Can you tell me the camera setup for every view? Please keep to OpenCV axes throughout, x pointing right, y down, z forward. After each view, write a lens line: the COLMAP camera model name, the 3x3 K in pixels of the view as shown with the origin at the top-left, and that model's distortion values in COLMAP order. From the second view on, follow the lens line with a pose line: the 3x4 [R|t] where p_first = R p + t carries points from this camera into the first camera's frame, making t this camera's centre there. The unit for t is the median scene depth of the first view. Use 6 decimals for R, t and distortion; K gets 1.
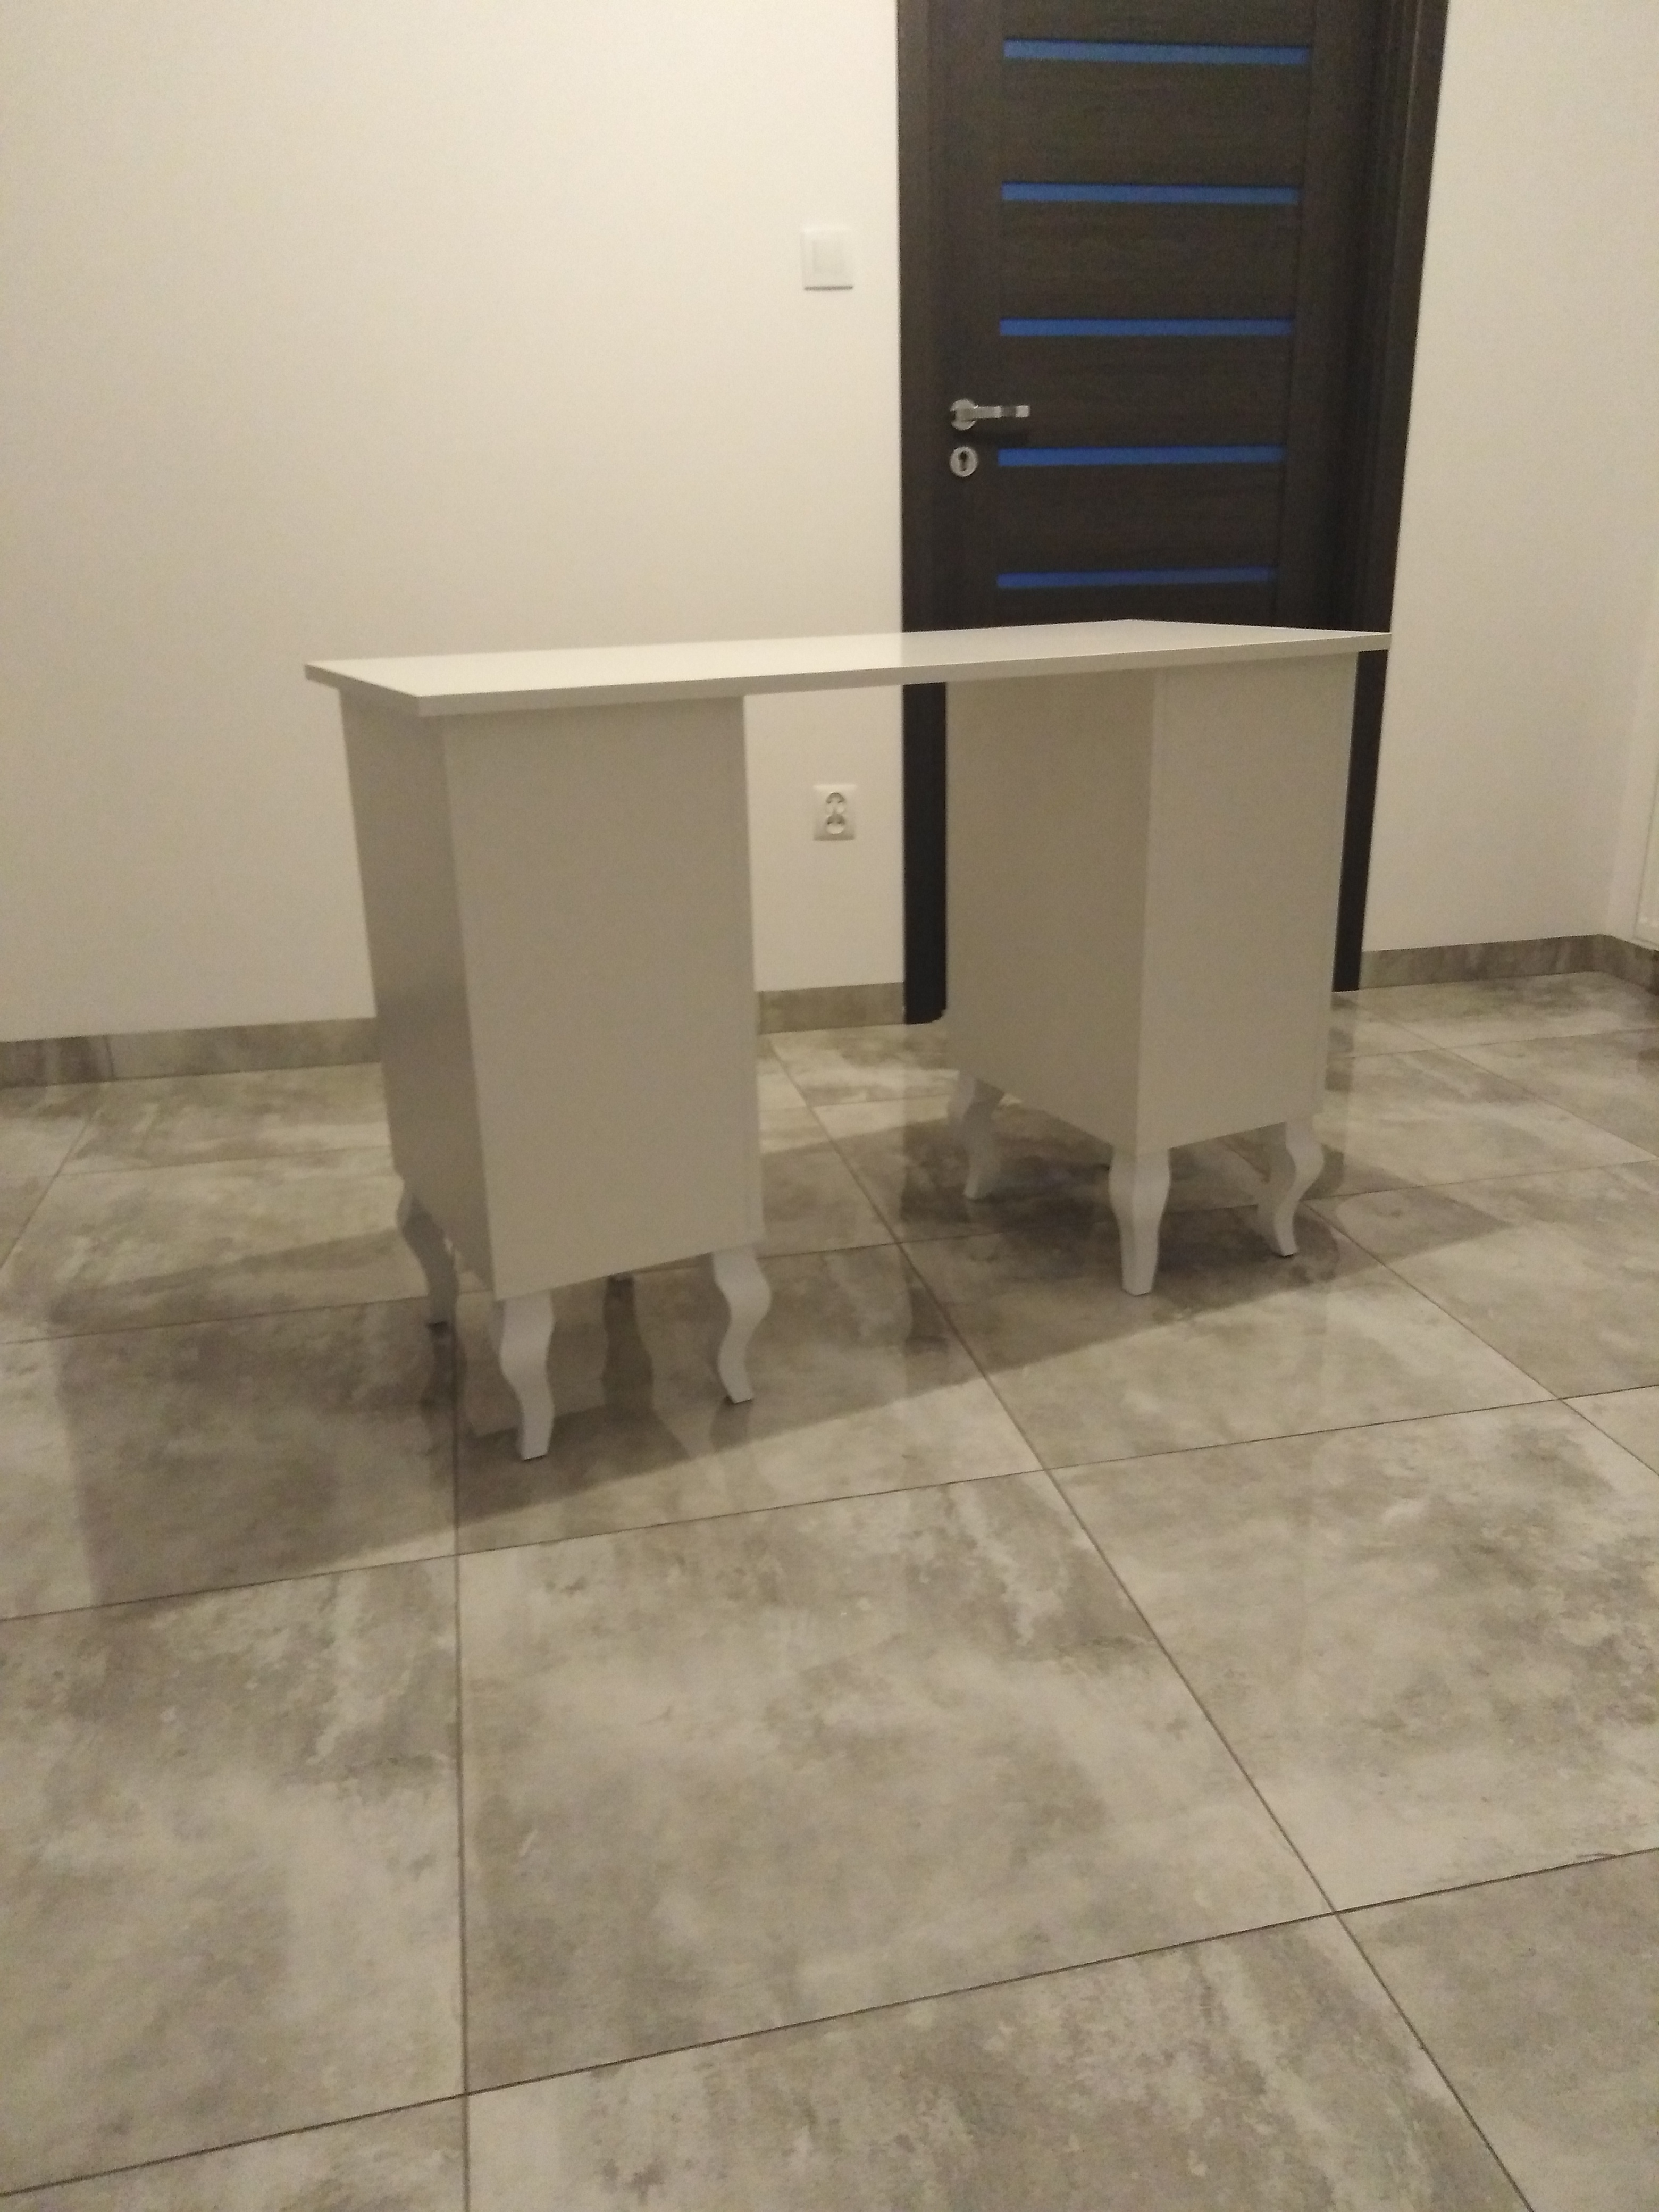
lens RADIAL K [[1650.1, 0, 837.8], [0, 1650.1, 1117.2], [0, 0, 1]] dist [0.019216, -0.002826]
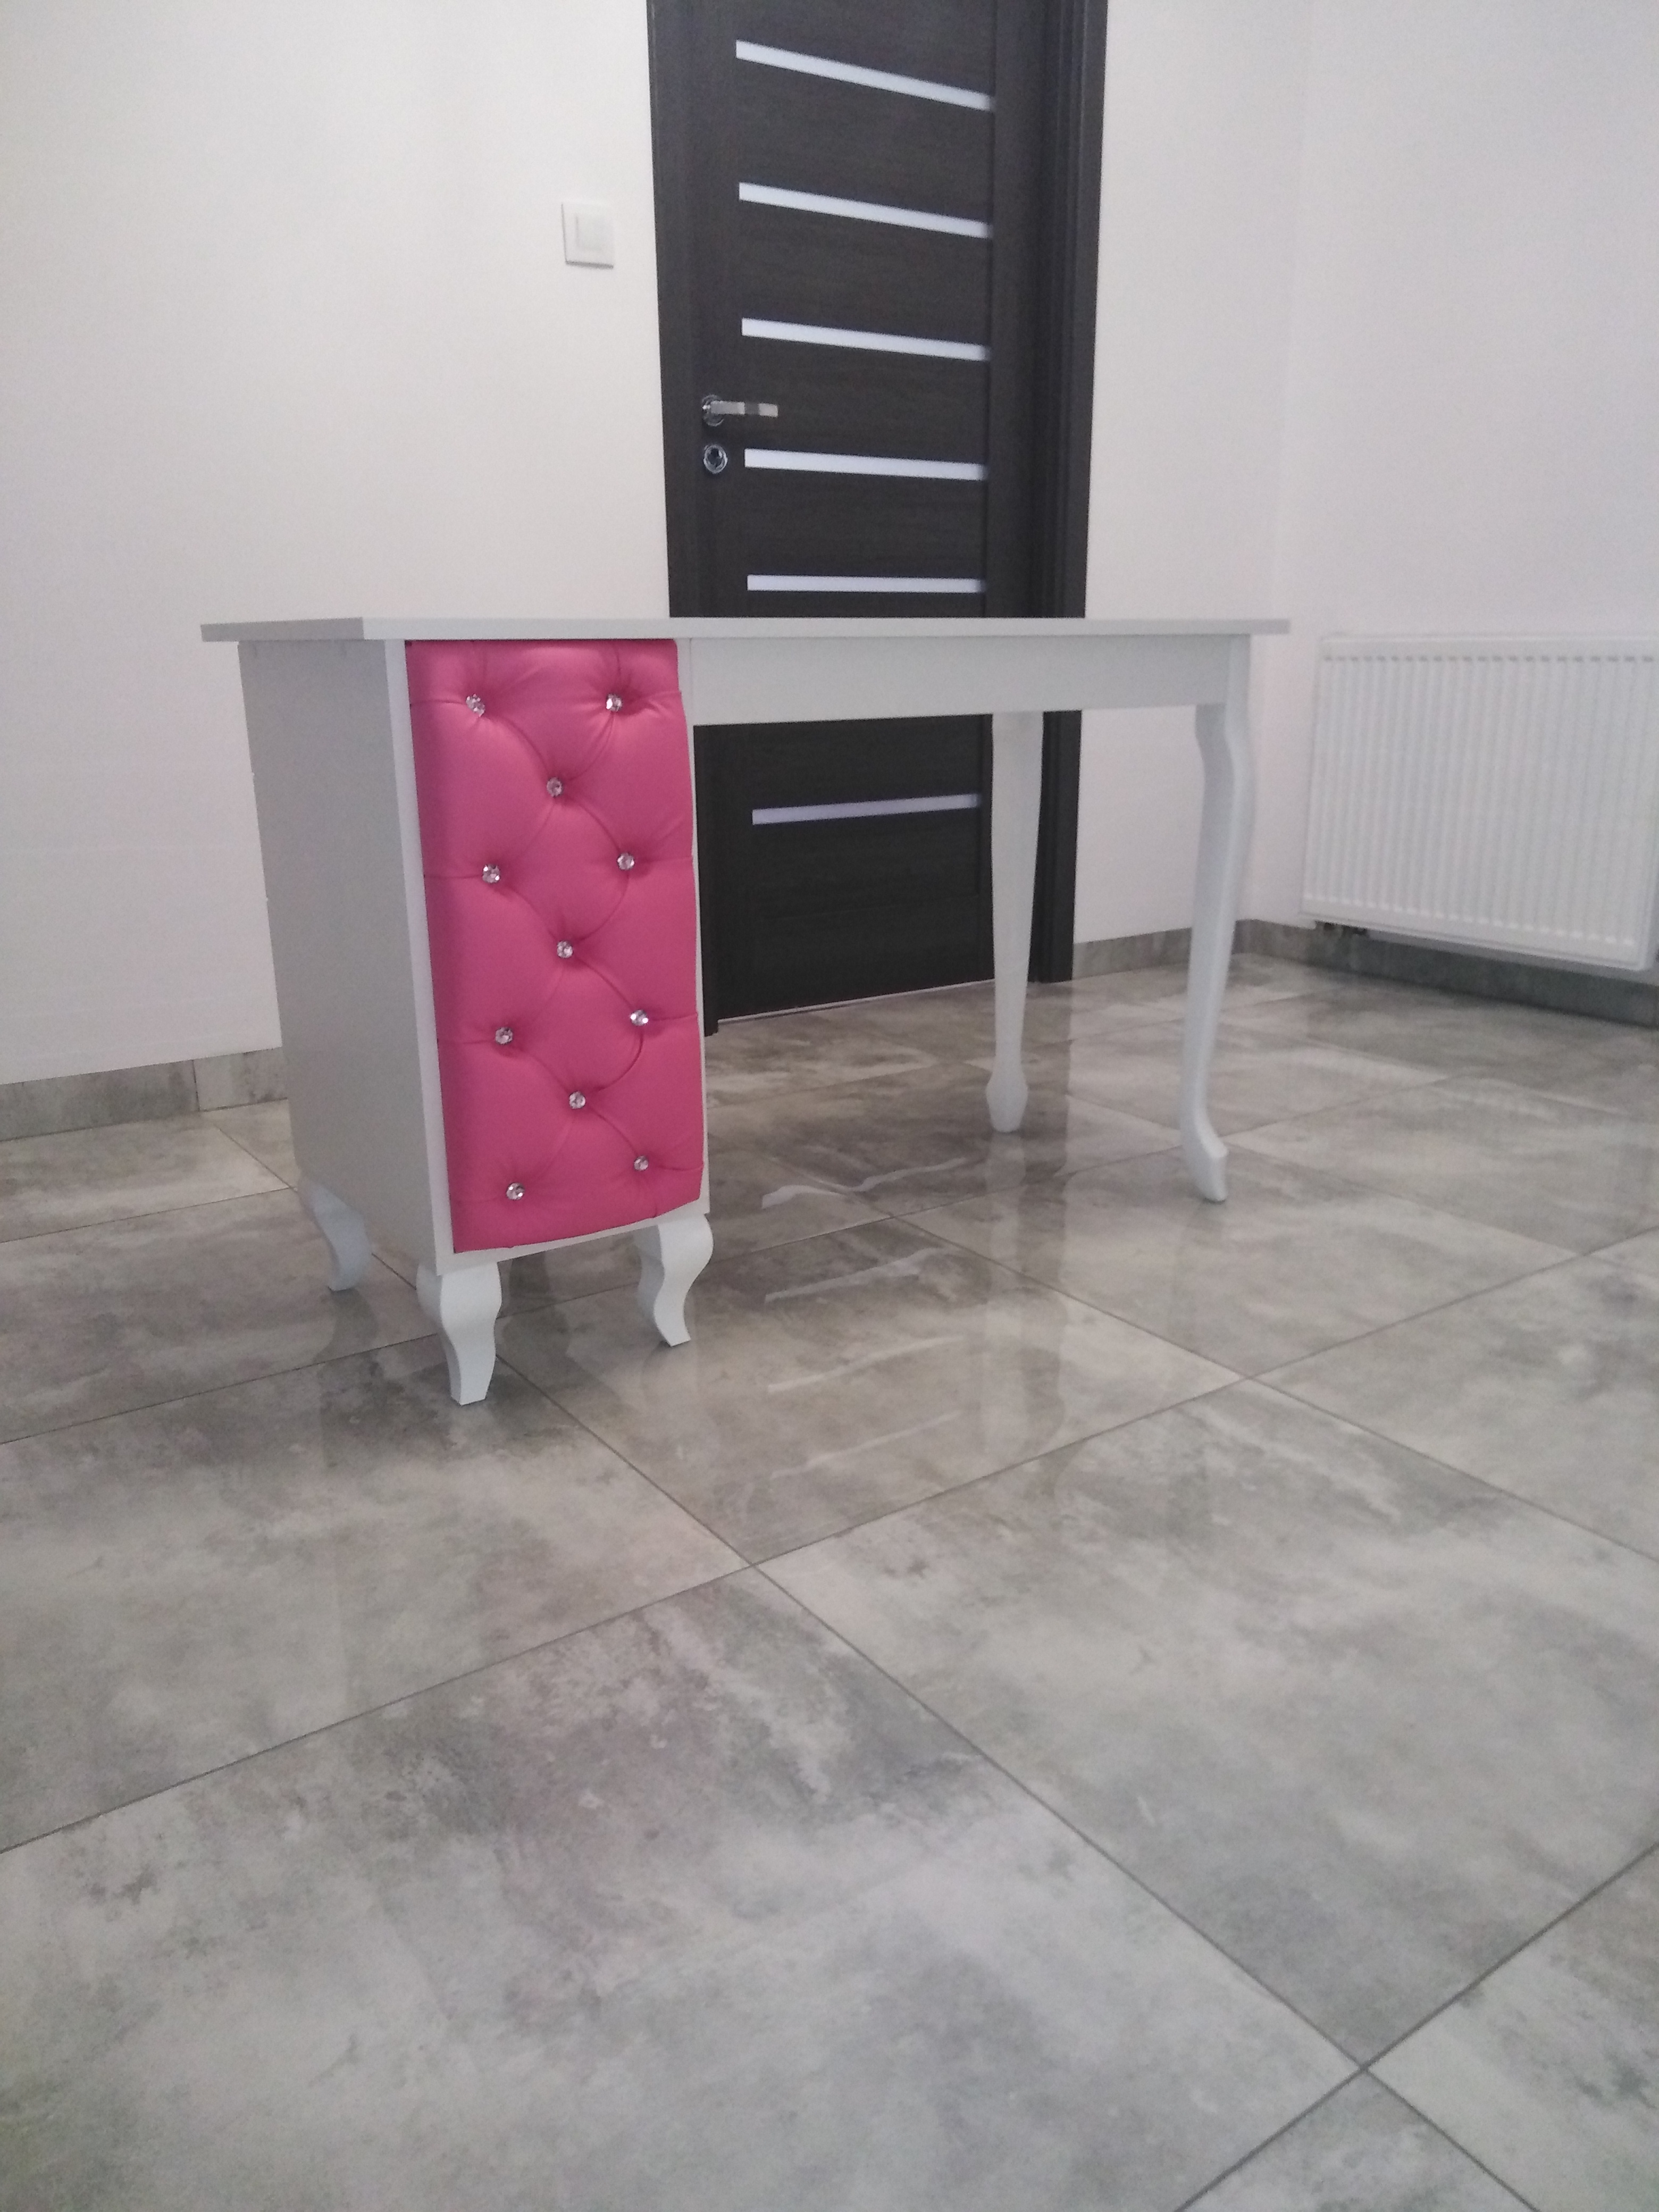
lens RADIAL K [[1650.1, 0, 840.3], [0, 1650.1, 1104.0], [0, 0, 1]] dist [0.019216, -0.002826]
pose [[0.923288, -0.091794, 0.372978, -0.490290], [0.118319, 0.991775, -0.048807, 0.078673], [-0.365430, 0.089194, 0.926556, 0.185150]]
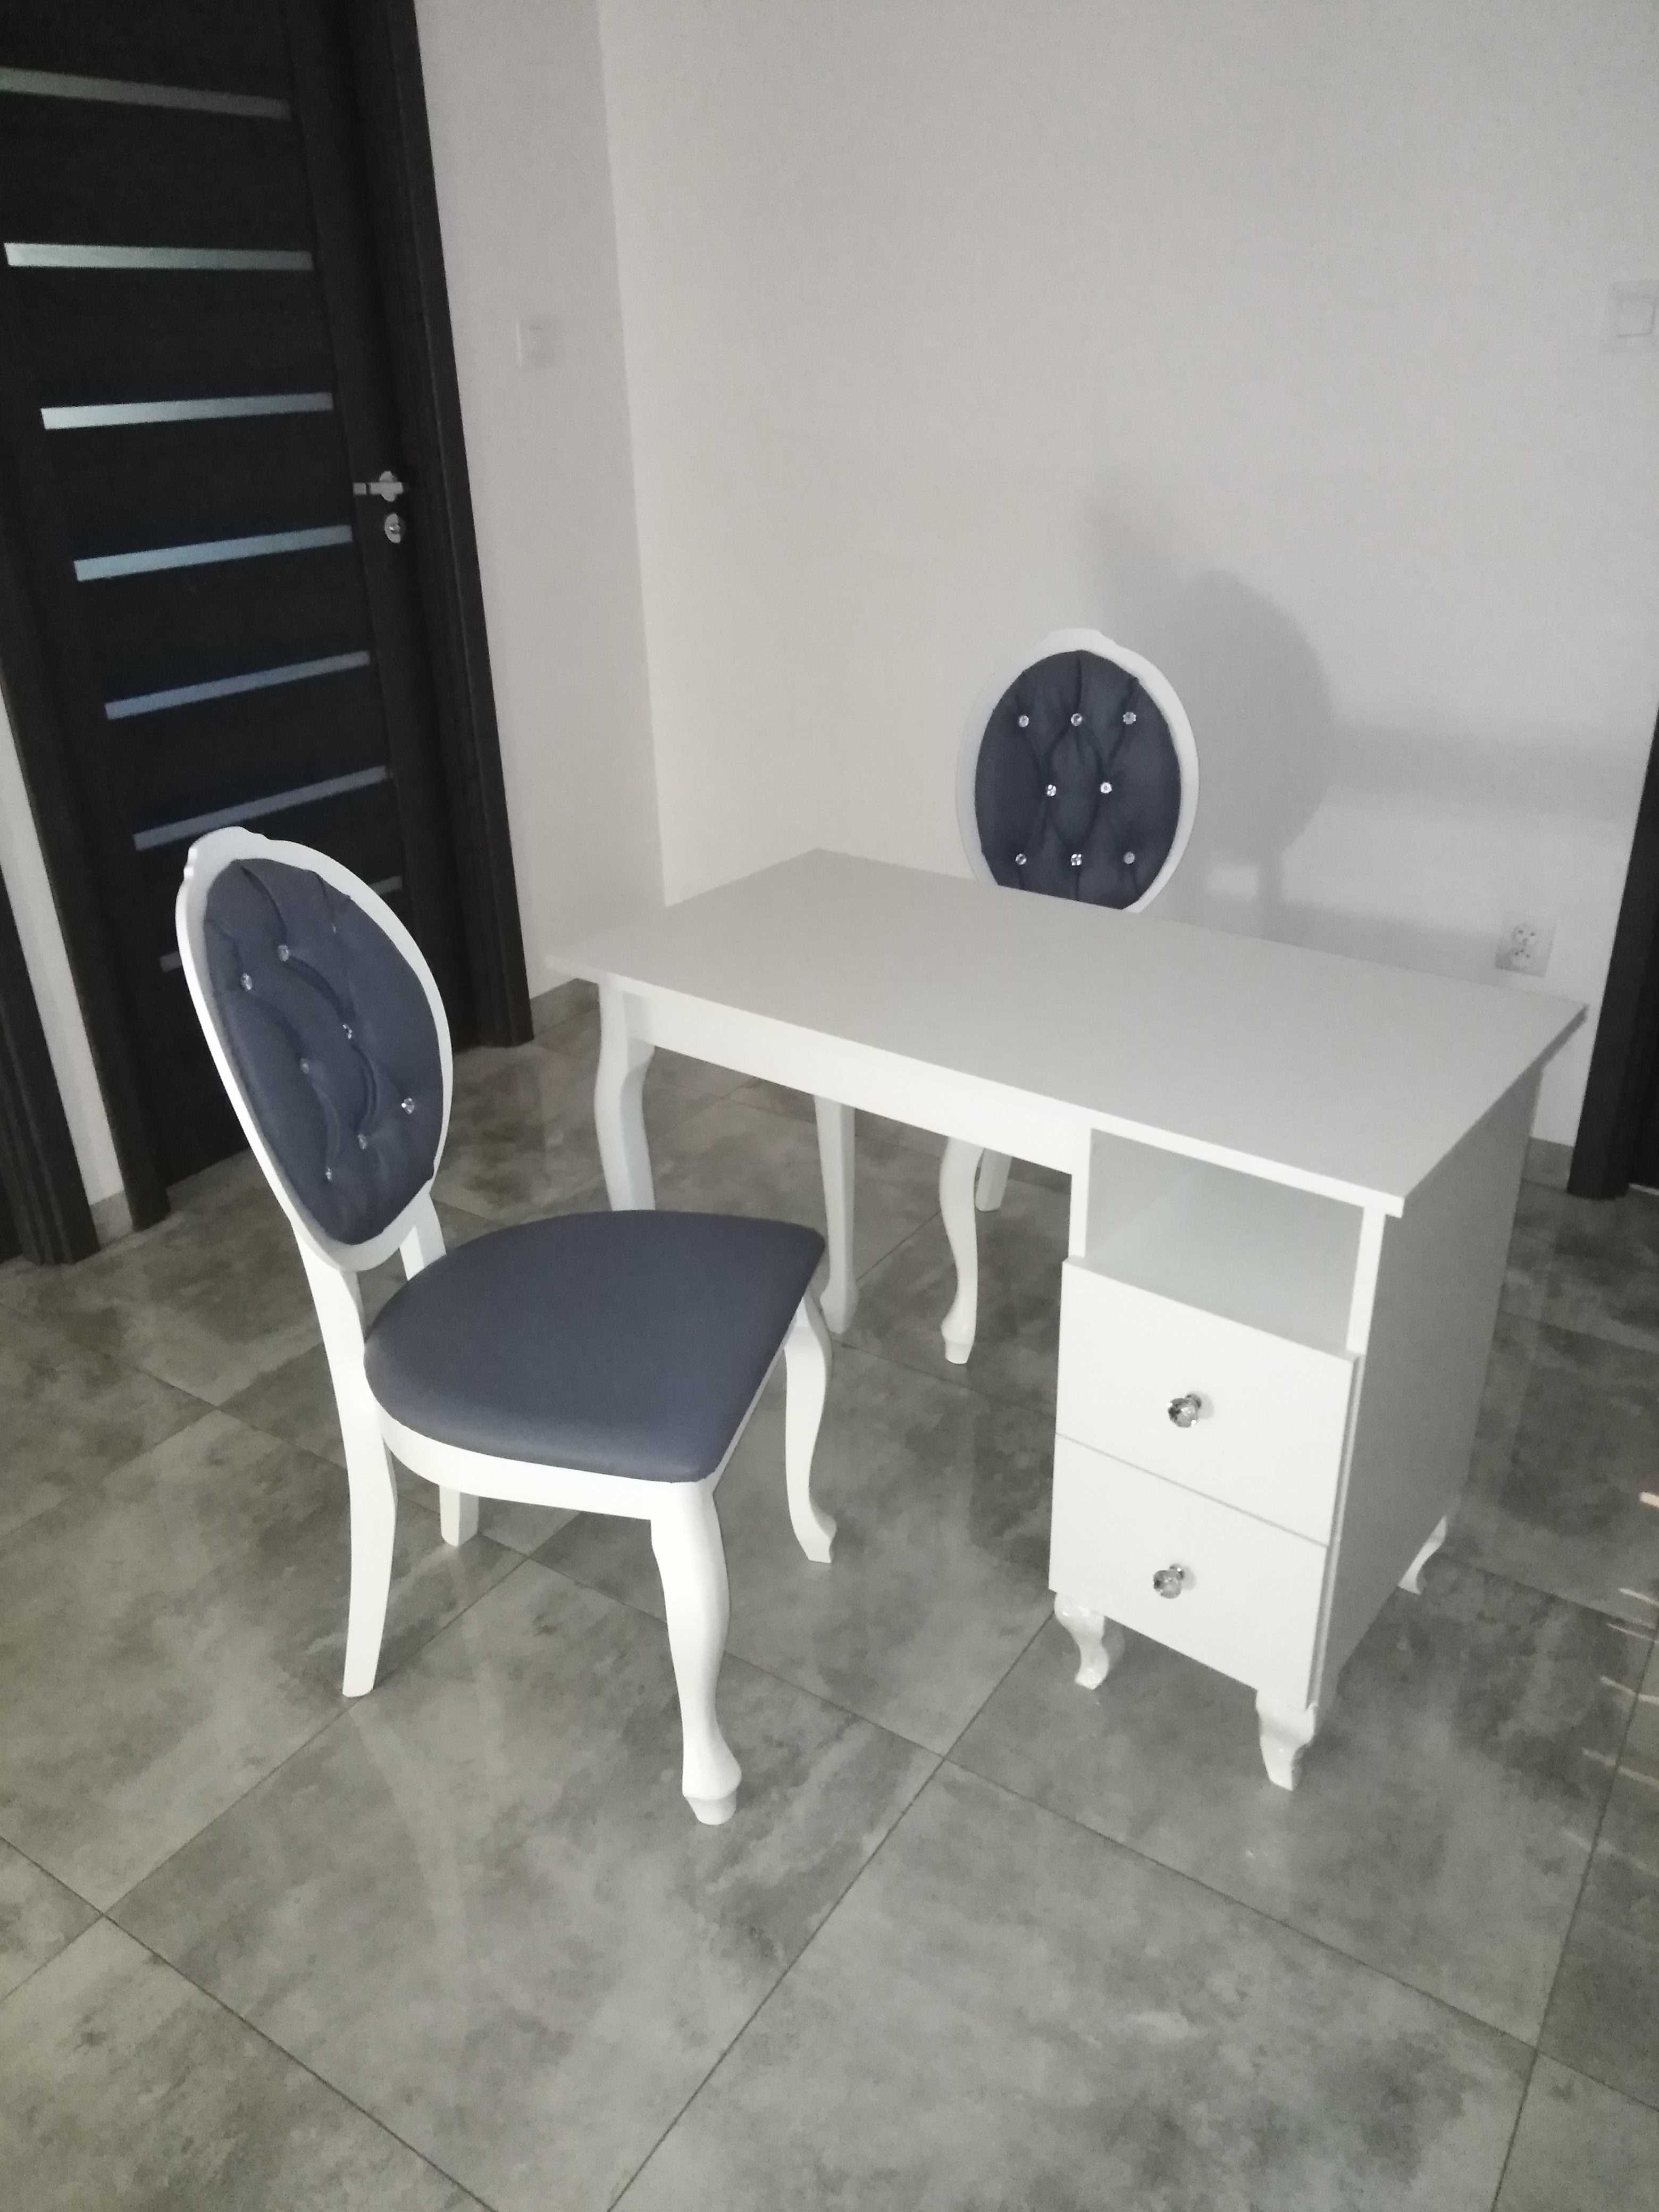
lens RADIAL K [[1650.1, 0, 840.9], [0, 1650.1, 1106.5], [0, 0, 1]] dist [0.019216, -0.002826]
pose [[0.693440, 0.318230, -0.646429, 0.678693], [-0.232292, 0.948013, 0.217512, -0.417972], [0.682042, -0.000671, 0.731313, 0.221075]]
